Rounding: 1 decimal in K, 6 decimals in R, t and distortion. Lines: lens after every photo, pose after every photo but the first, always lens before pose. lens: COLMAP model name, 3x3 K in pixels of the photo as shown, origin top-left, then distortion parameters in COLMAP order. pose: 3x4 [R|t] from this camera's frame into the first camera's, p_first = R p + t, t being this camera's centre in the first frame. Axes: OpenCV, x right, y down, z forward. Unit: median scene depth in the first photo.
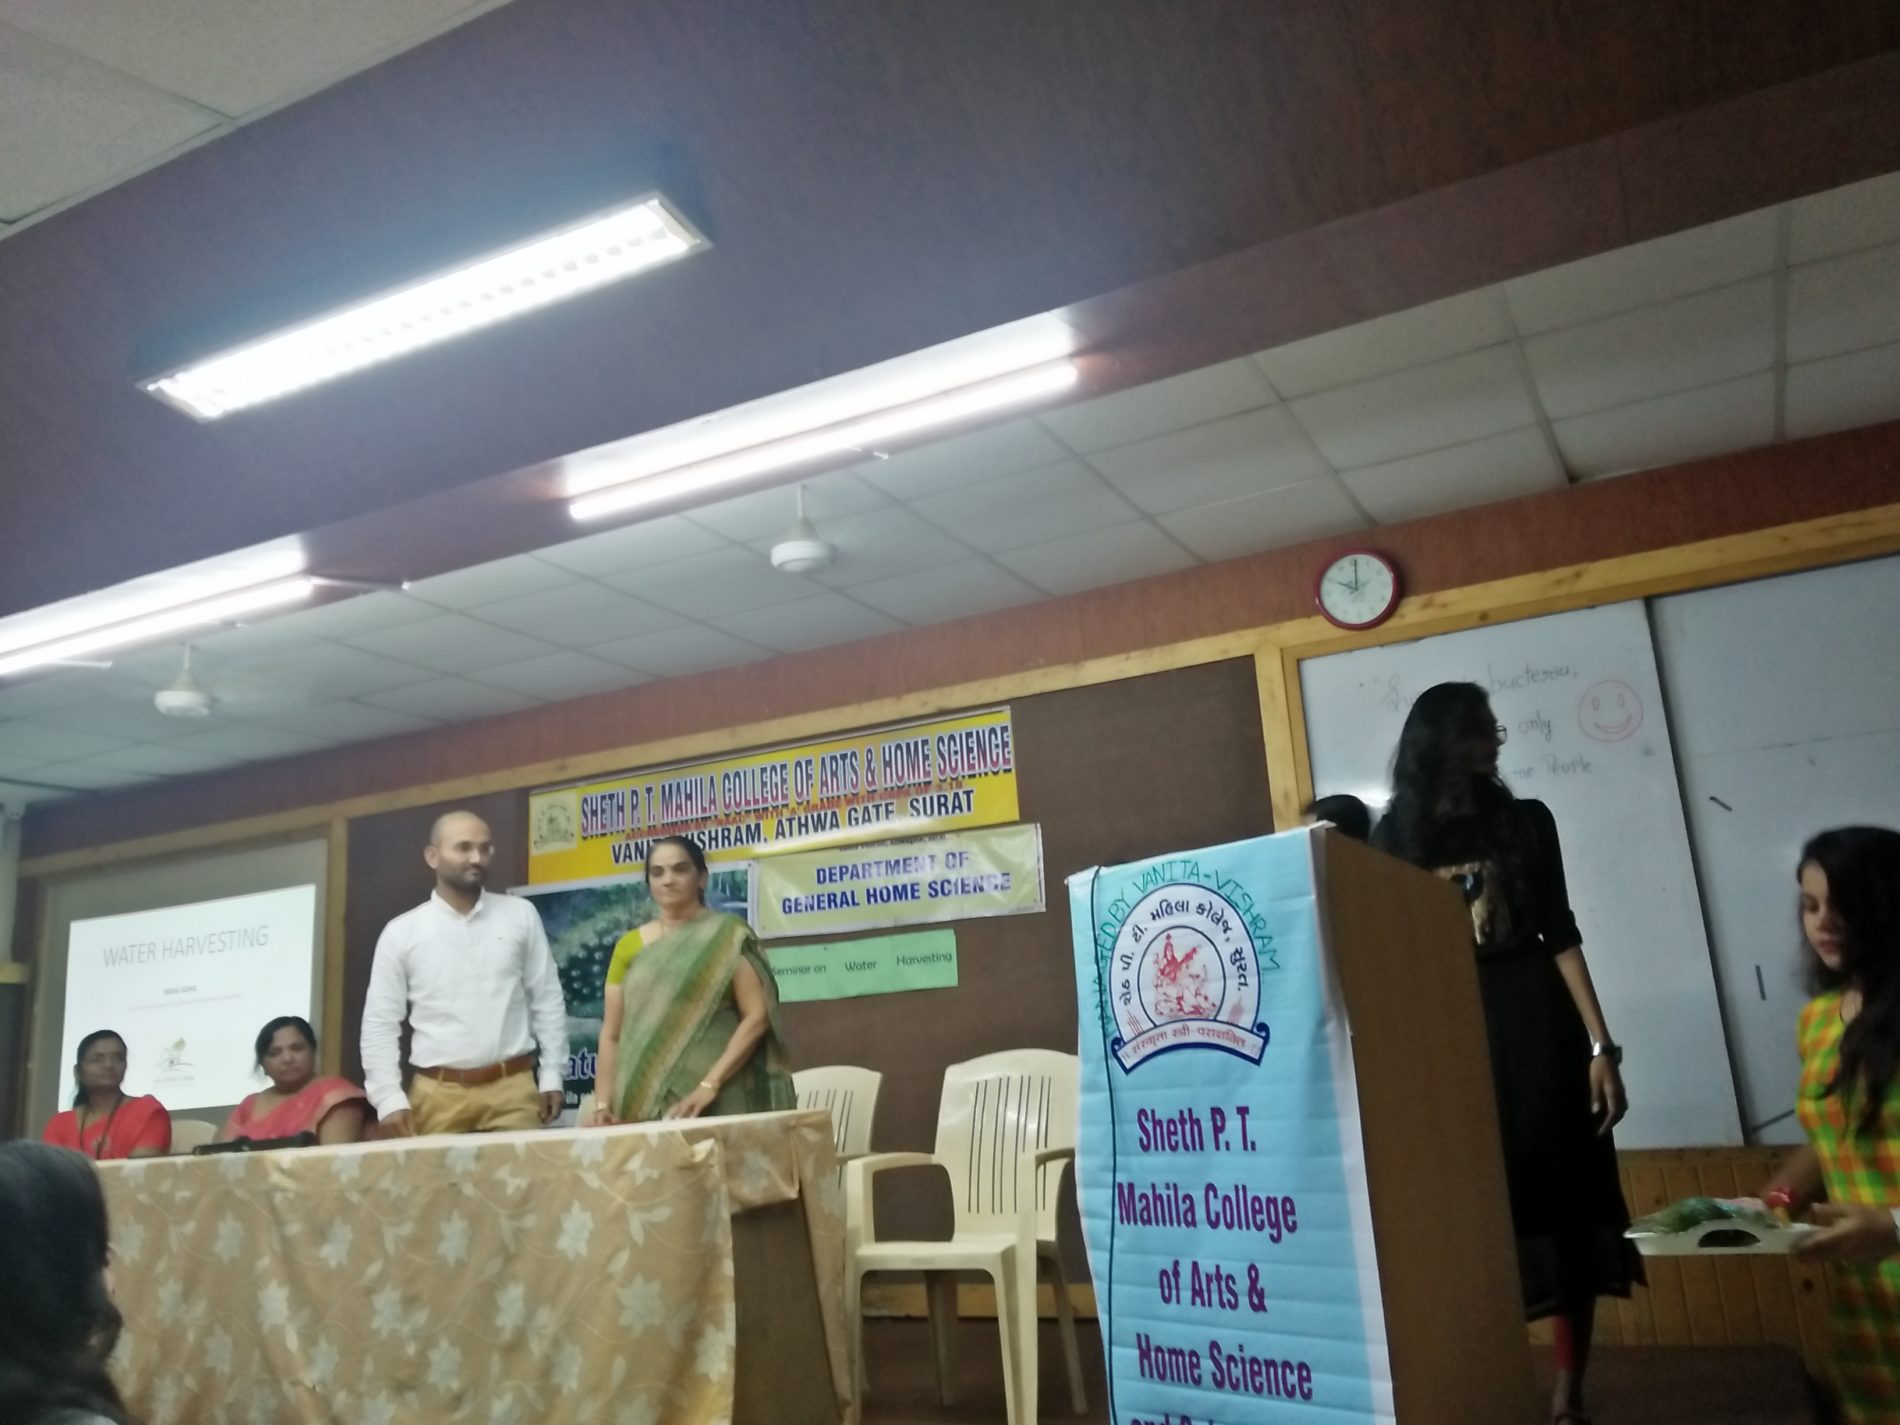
lens RADIAL K [[1509.5, 0, 941.0], [0, 1509.5, 724.6], [0, 0, 1]] dist [0.116288, -0.143910]
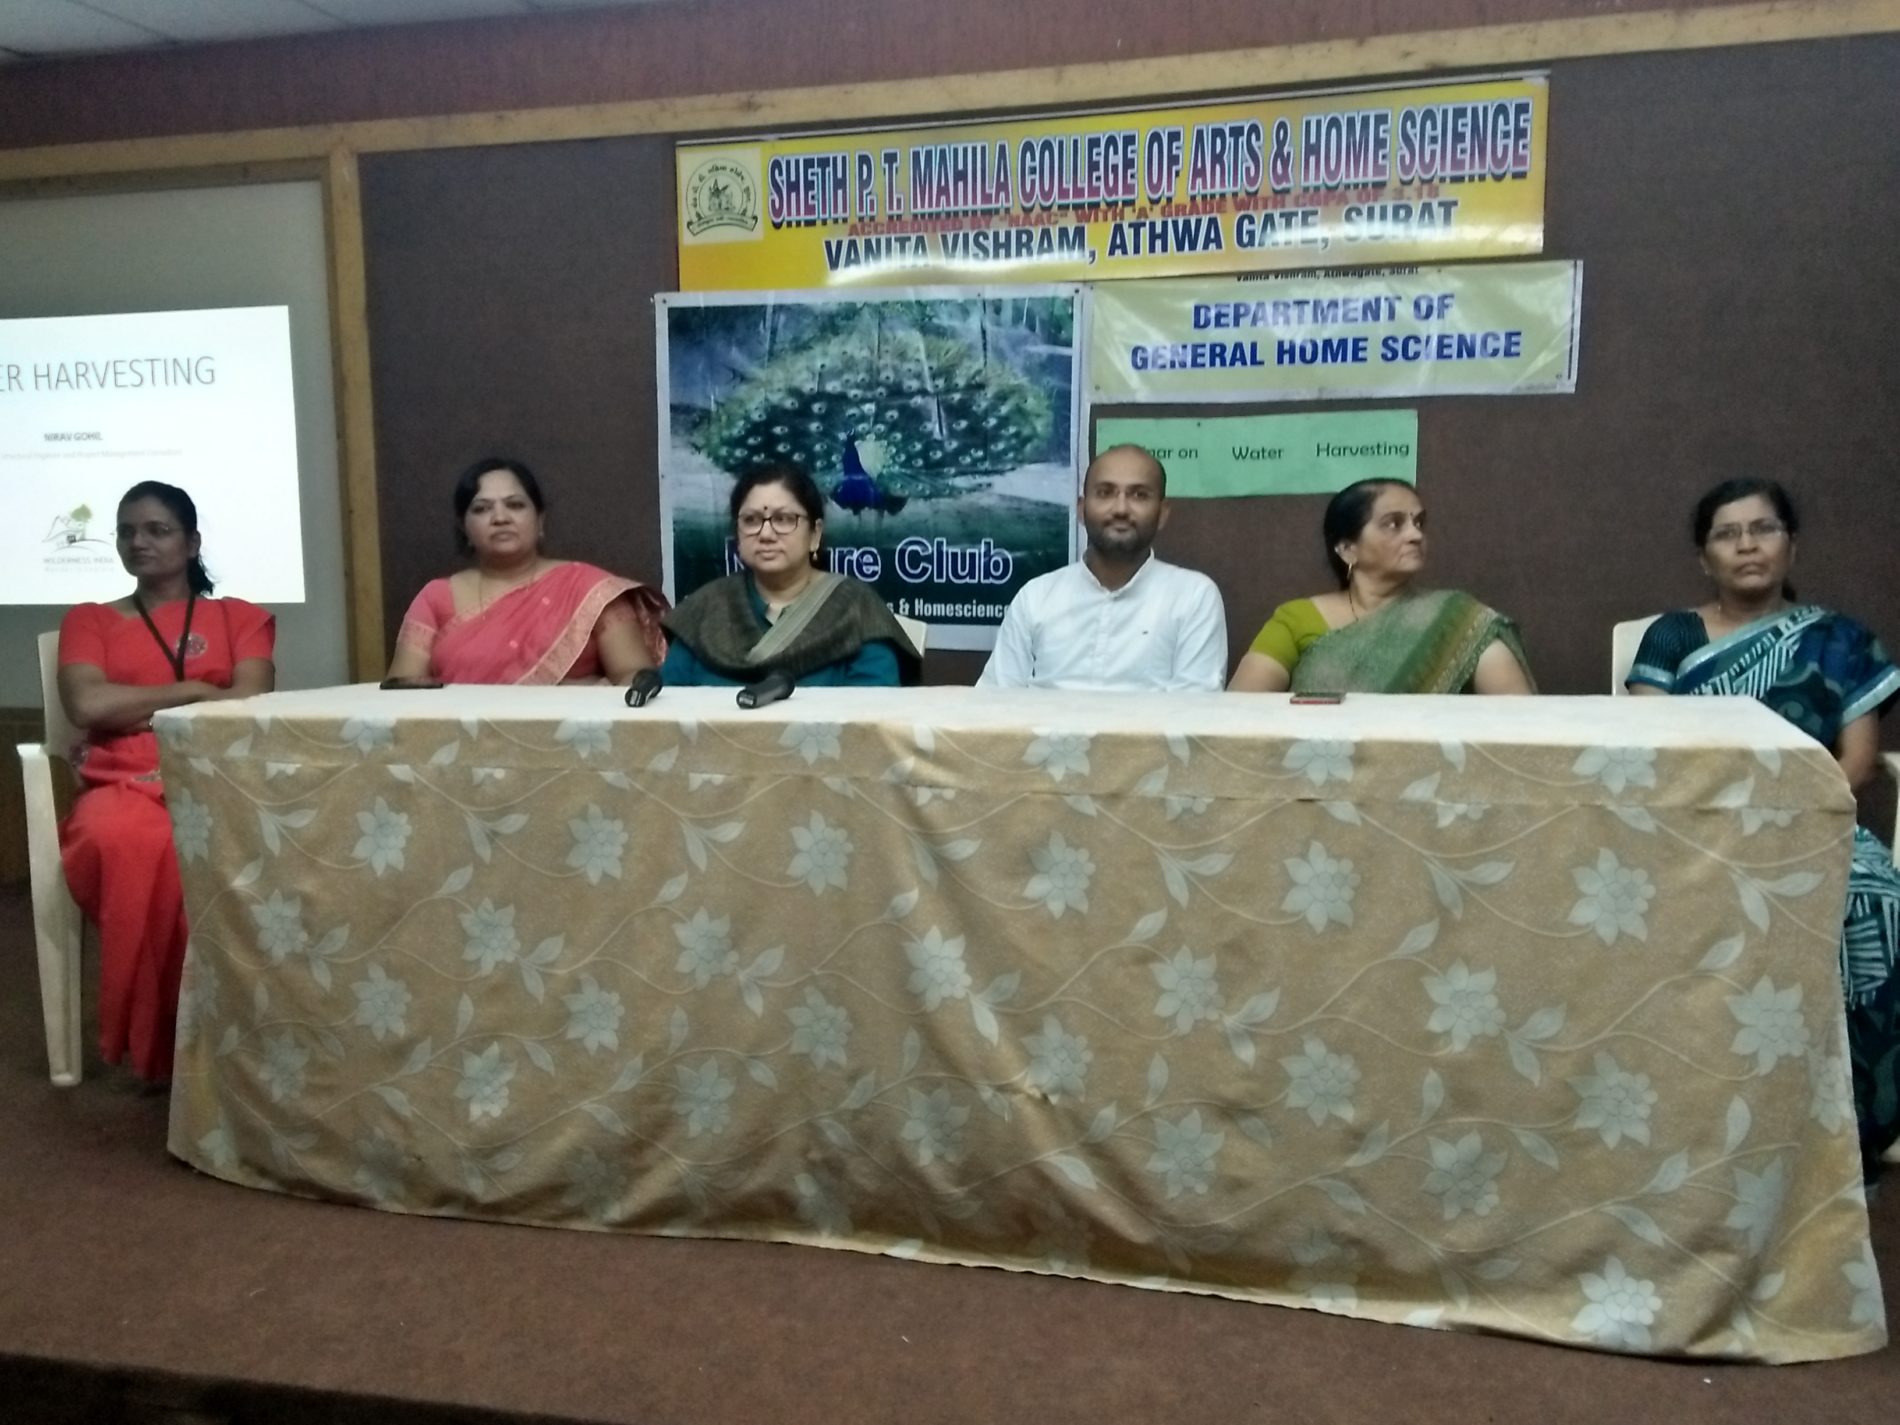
lens RADIAL K [[1729.8, 0, 931.0], [0, 1729.8, 724.0], [0, 0, 1]] dist [0.108908, -0.097276]
pose [[0.980214, 0.038145, 0.194228, -0.398896], [-0.097415, 0.947159, 0.305614, 0.053985], [-0.172307, -0.318488, 0.932135, 0.275330]]
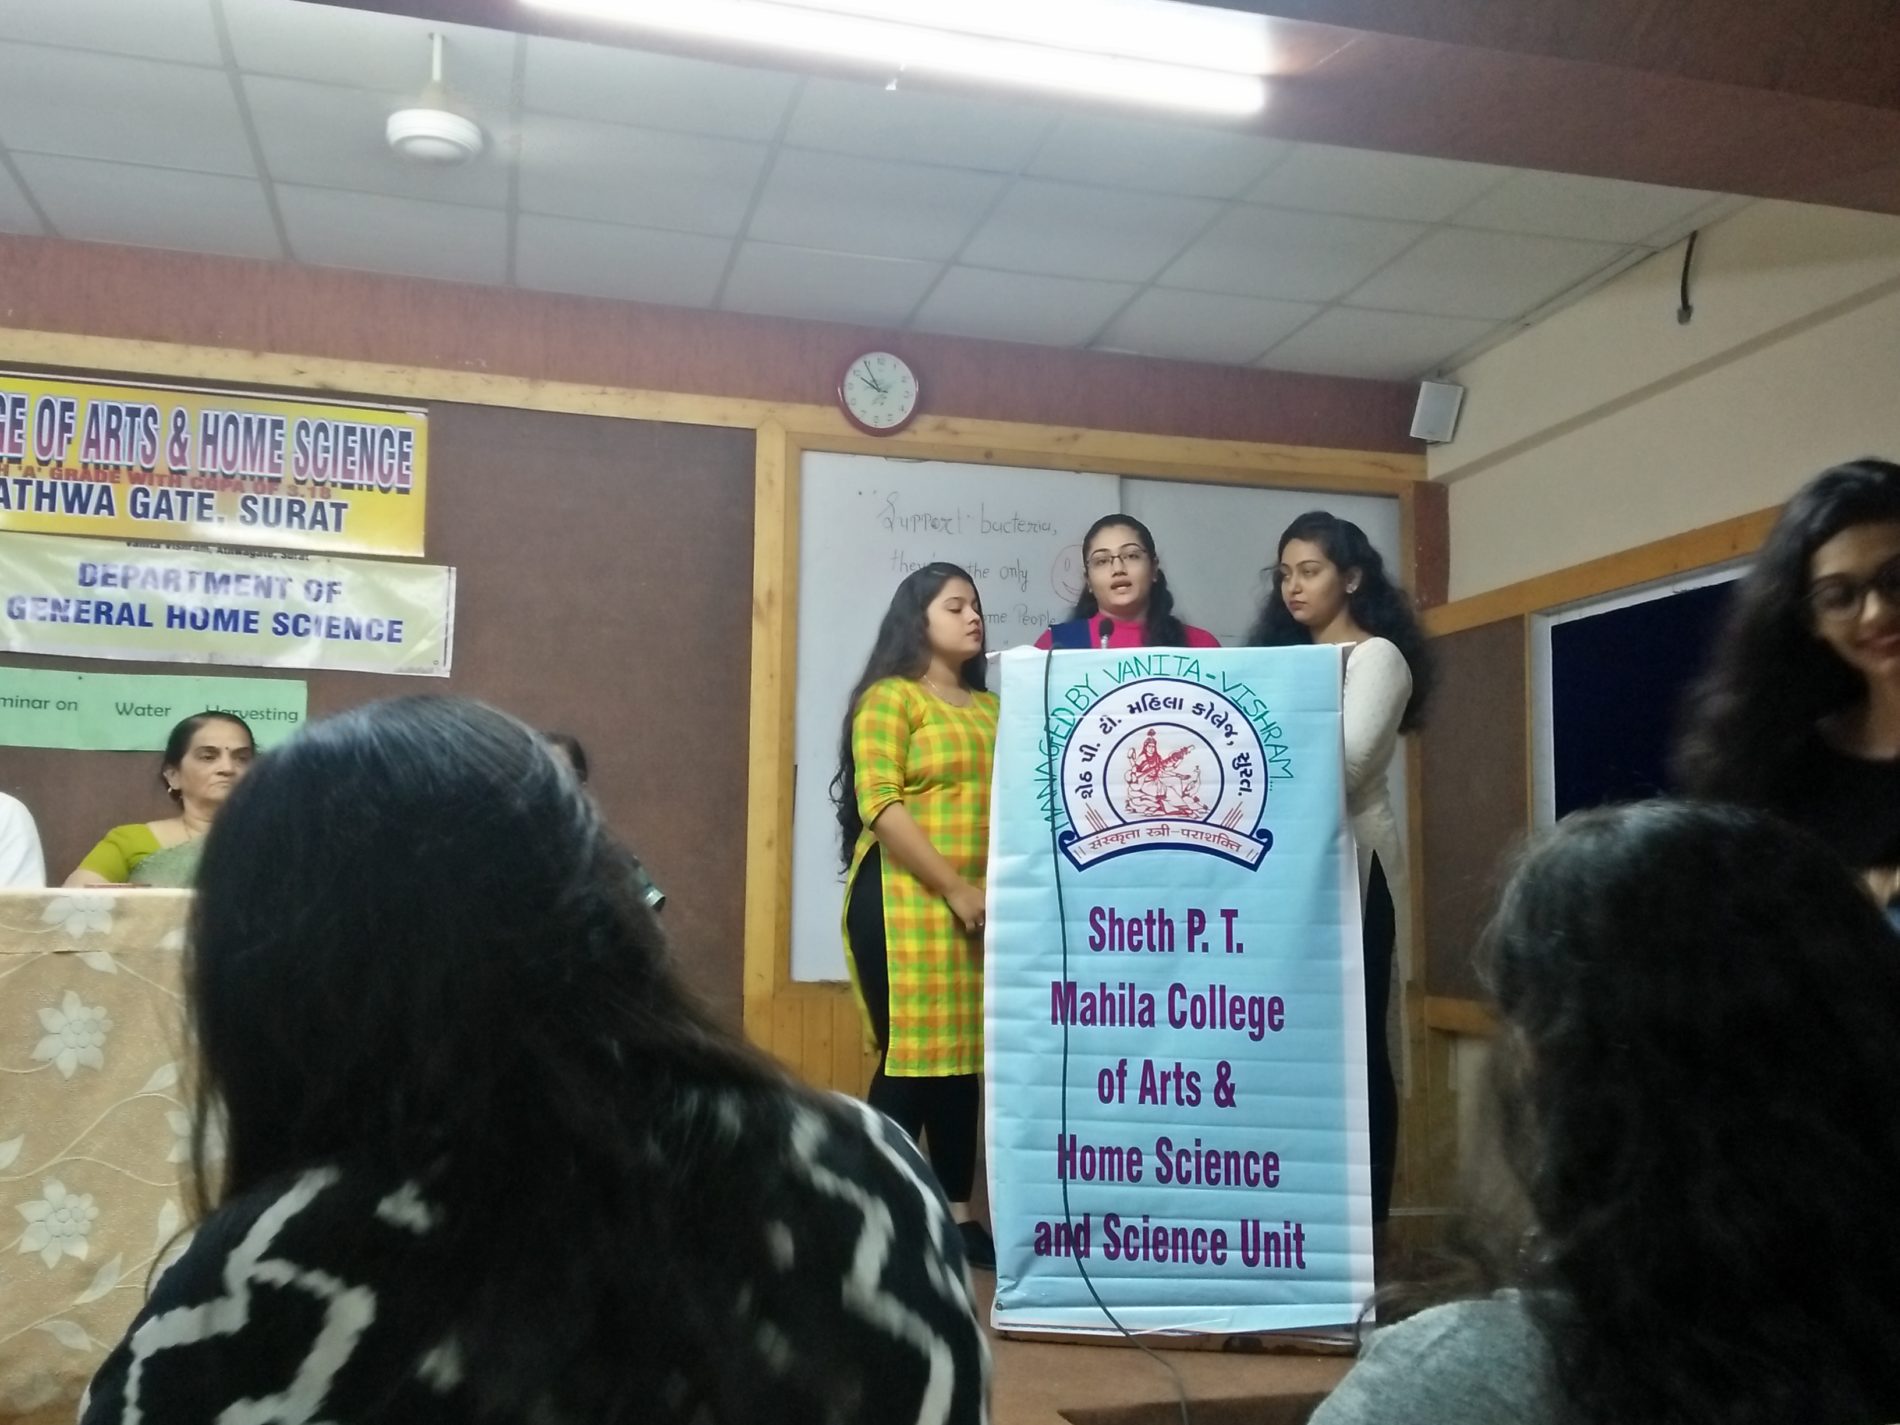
lens RADIAL K [[1729.8, 0, 960.7], [0, 1729.8, 724.0], [0, 0, 1]] dist [0.108908, -0.097276]
pose [[0.729143, 0.141509, 0.669571, -0.370847], [-0.209859, 0.977485, 0.021945, 0.076353], [-0.651390, -0.156516, 0.742424, 0.155720]]
